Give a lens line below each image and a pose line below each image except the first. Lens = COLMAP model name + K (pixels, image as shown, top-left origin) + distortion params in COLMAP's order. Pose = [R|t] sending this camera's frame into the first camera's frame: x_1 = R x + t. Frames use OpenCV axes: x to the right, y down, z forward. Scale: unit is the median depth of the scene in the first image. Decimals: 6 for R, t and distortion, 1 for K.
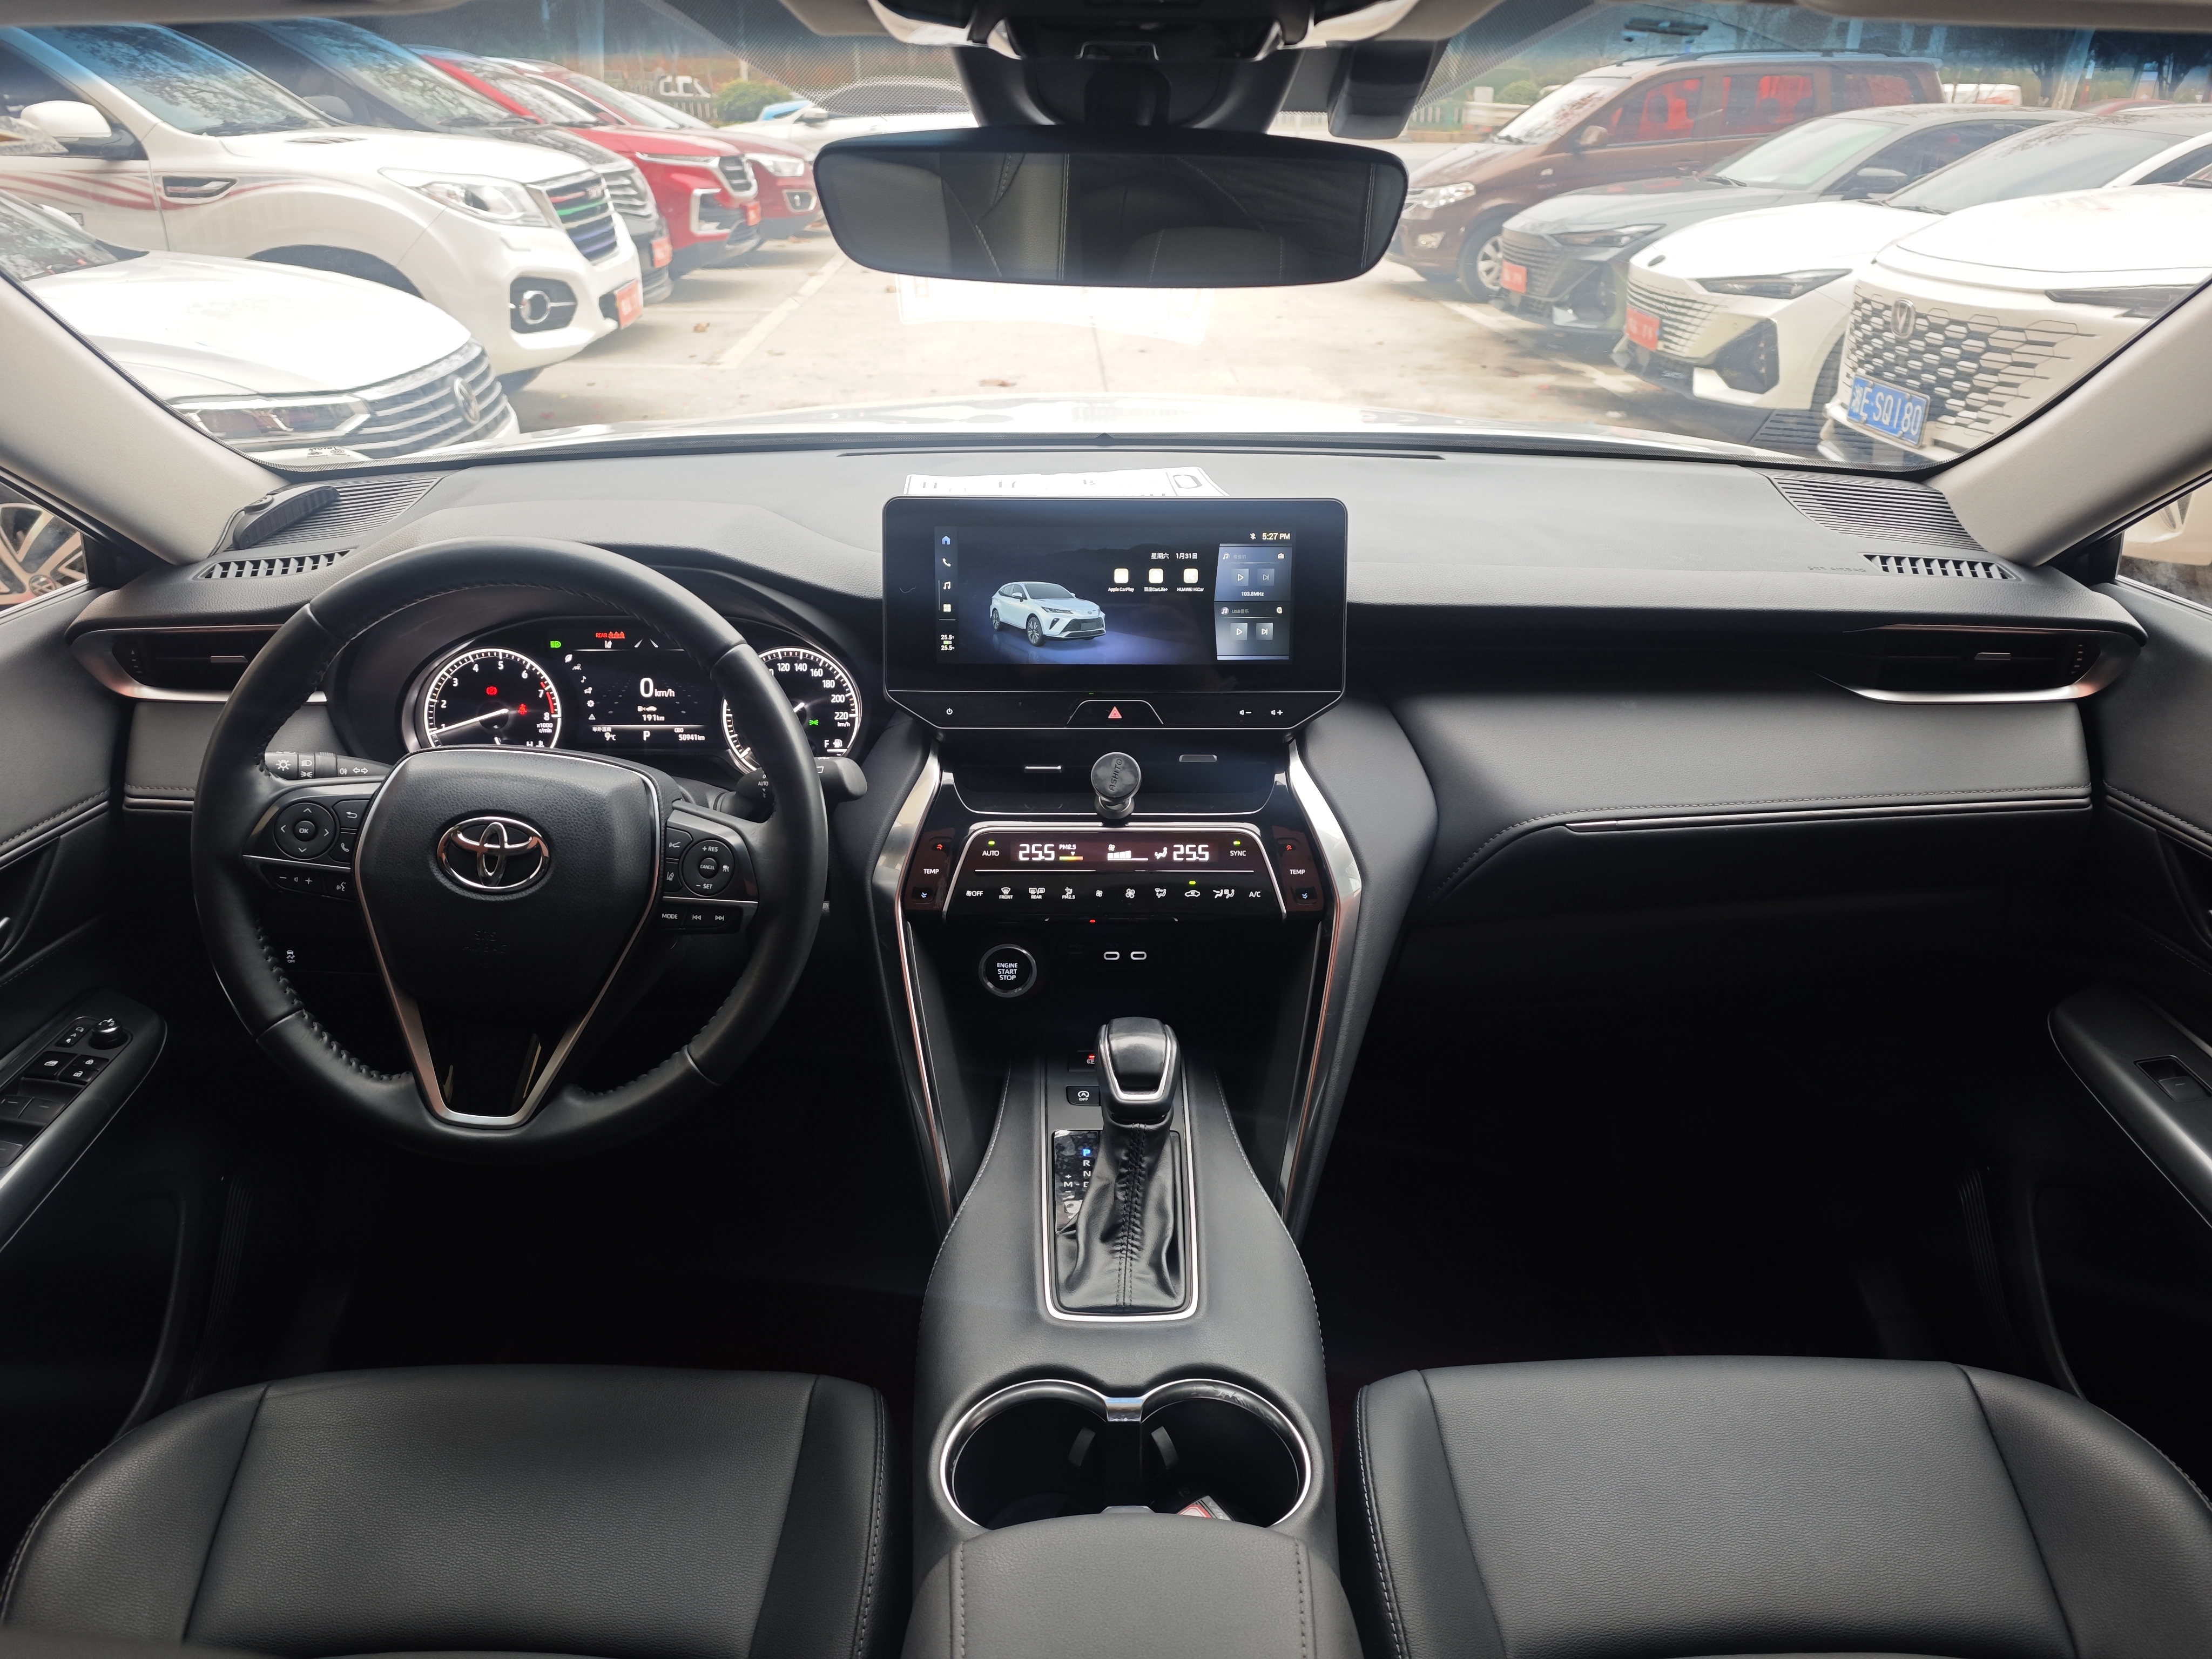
lens RADIAL K [[1505.7, 0, 1136.5], [0, 1505.7, 839.0], [0, 0, 1]] dist [0.046485, -0.105724]
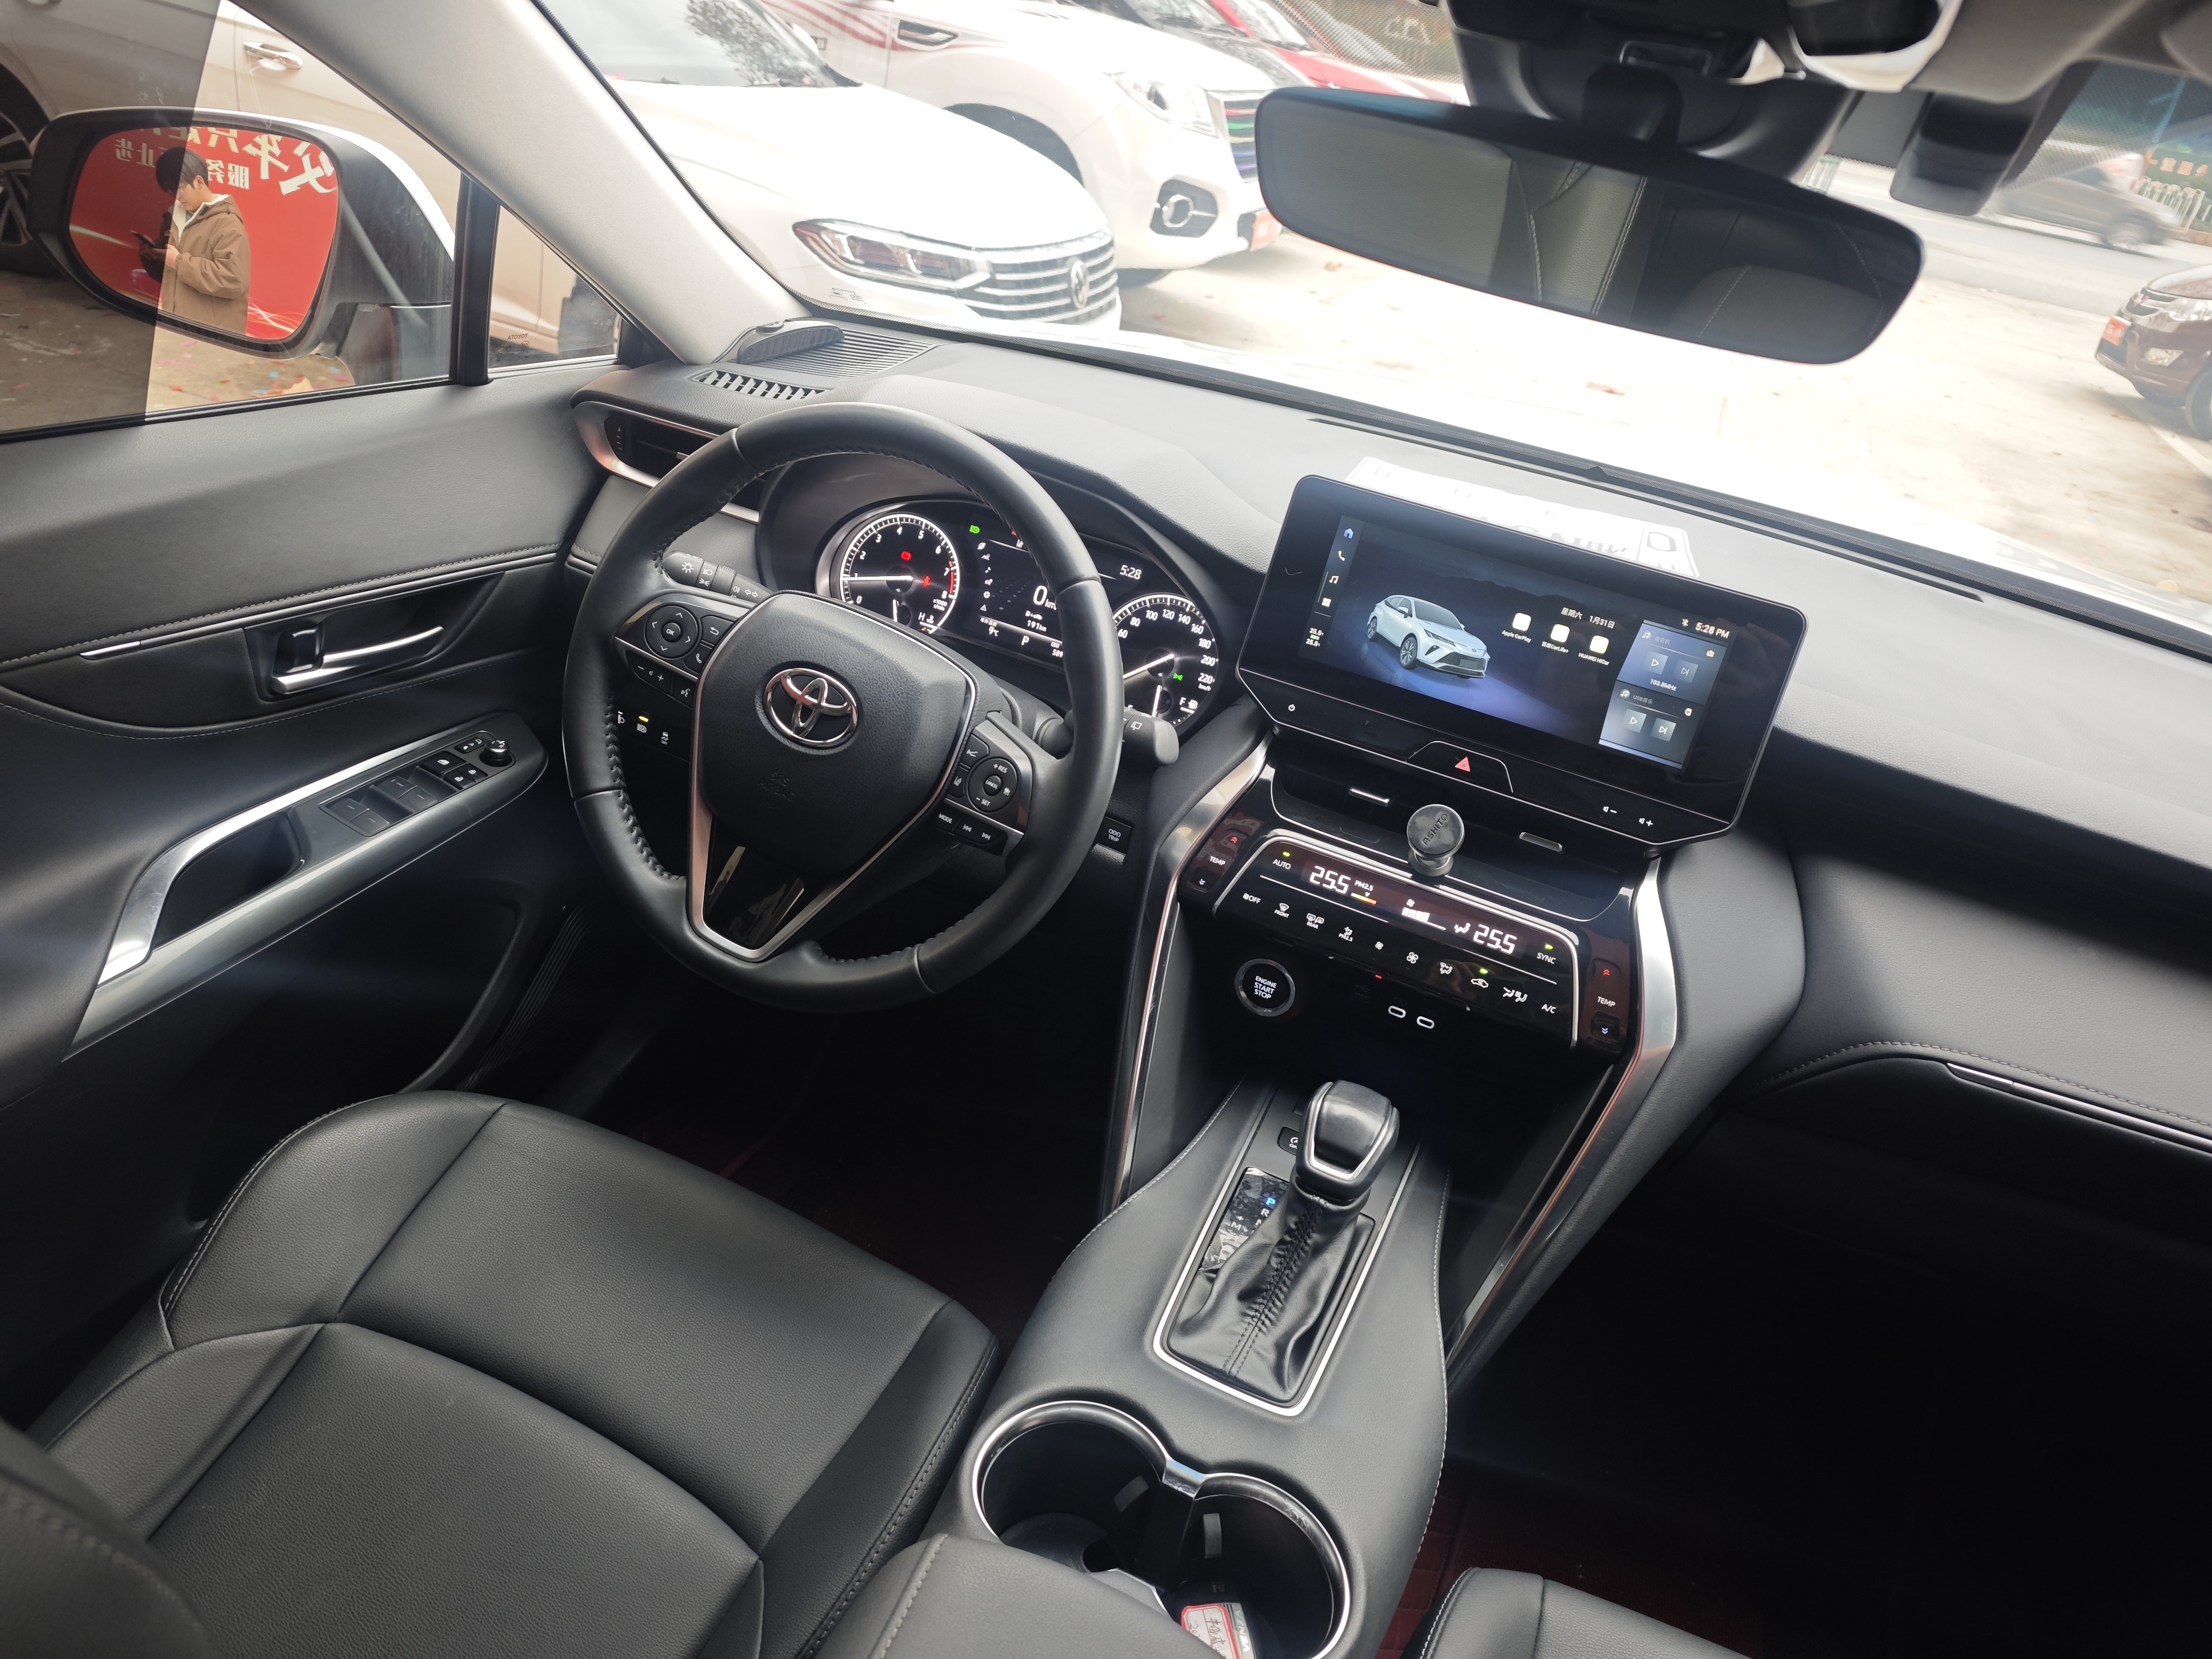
lens RADIAL K [[1519.3, 0, 1110.8], [0, 1519.3, 836.7], [0, 0, 1]] dist [0.060808, -0.104000]
pose [[0.896834, 0.327802, -0.297044, 0.080731], [-0.322735, 0.944084, 0.067440, -0.035296], [0.302542, 0.035384, 0.952479, 0.059757]]
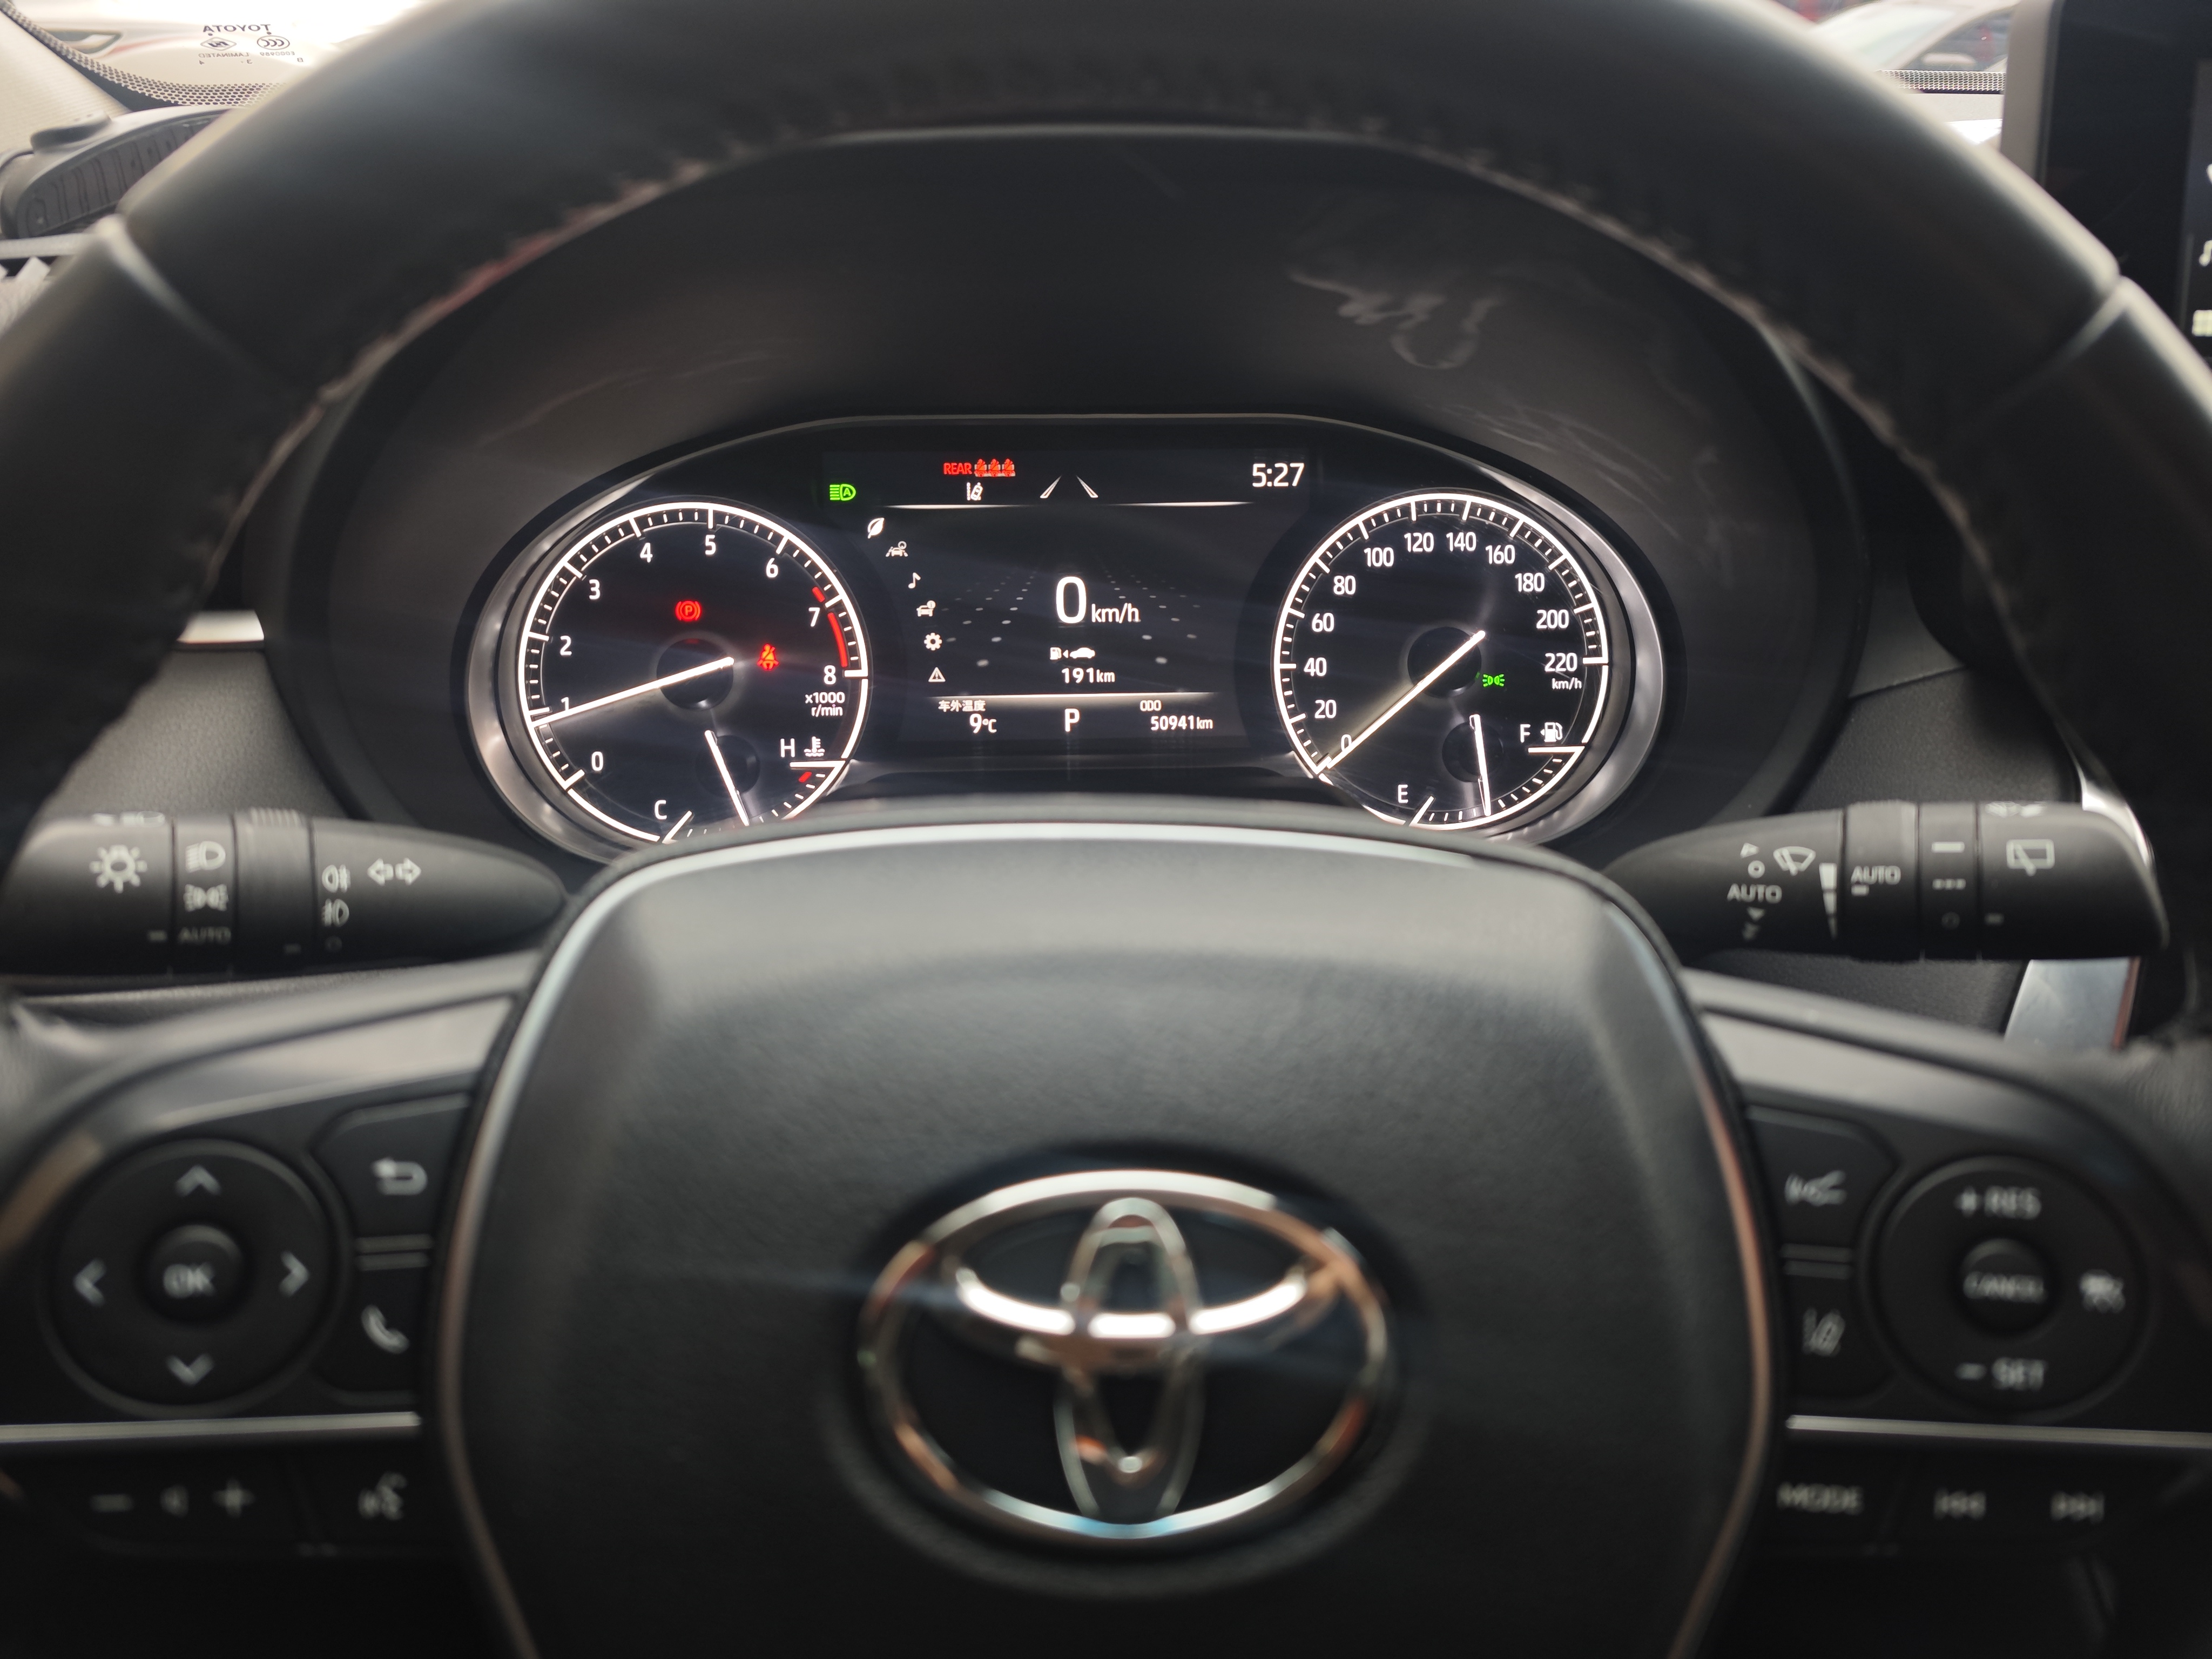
lens RADIAL K [[1519.3, 0, 1110.8], [0, 1519.3, 836.7], [0, 0, 1]] dist [0.060808, -0.104000]
pose [[0.999694, -0.014802, 0.019823, -0.359092], [0.014133, 0.999339, 0.033480, -0.056548], [-0.020305, -0.033190, 0.999243, 0.662874]]
